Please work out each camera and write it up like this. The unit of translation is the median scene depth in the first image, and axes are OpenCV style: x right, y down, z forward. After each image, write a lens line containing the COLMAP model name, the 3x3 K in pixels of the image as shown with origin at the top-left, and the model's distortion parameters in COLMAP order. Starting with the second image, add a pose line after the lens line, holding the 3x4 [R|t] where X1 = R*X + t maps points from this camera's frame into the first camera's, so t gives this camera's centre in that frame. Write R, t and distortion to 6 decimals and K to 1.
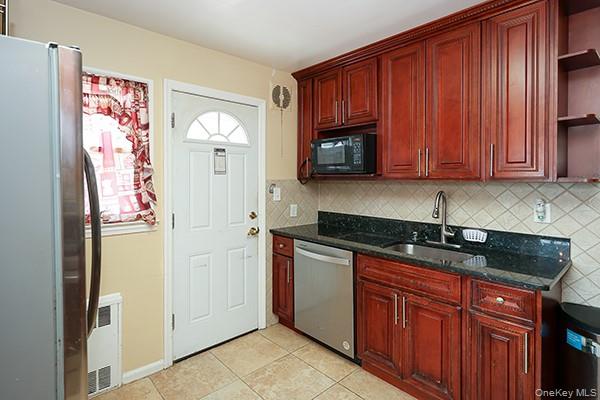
lens RADIAL K [[311.7, 0, 299.3], [0, 311.7, 182.8], [0, 0, 1]] dist [0.002969, 0.000127]
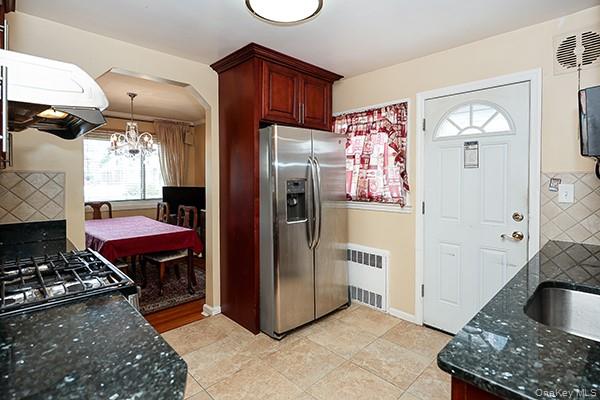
lens RADIAL K [[311.7, 0, 299.3], [0, 311.7, 182.8], [0, 0, 1]] dist [0.002969, 0.000127]
pose [[0.014071, 0.016566, -0.999764, 0.725438], [-0.007785, 0.999834, 0.016458, 0.007332], [0.999871, 0.007552, 0.014198, 0.453404]]
